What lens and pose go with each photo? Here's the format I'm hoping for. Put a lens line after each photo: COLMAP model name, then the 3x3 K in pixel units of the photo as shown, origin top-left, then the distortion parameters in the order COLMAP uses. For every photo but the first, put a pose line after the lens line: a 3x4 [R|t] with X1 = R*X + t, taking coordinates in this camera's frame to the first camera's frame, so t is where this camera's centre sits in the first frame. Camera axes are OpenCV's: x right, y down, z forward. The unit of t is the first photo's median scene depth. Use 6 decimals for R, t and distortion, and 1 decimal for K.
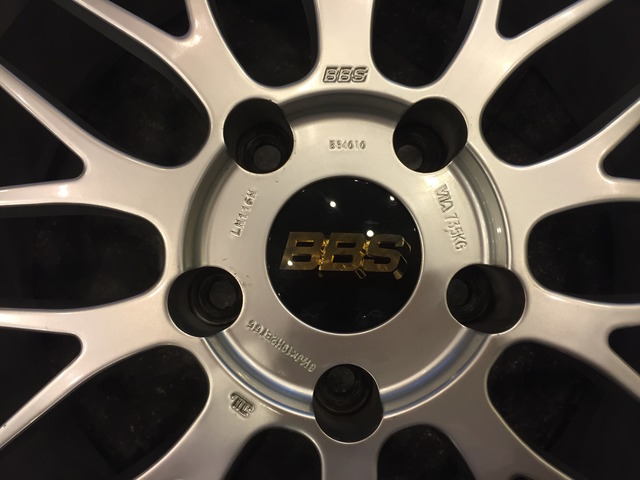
lens RADIAL K [[745.5, 0, 320.0], [0, 745.5, 240.0], [0, 0, 1]] dist [-0.002476, -0.001756]
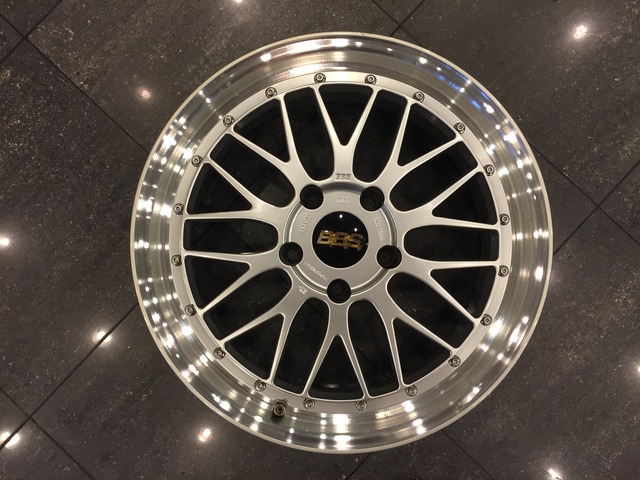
lens RADIAL K [[709.8, 0, 318.3], [0, 709.8, 256.0], [0, 0, 1]] dist [-0.015120, -0.010832]
pose [[0.997941, 0.044062, -0.046604, 0.078968], [-0.043724, 0.999010, 0.008242, 0.063513], [0.046921, -0.006188, 0.998879, -1.712512]]
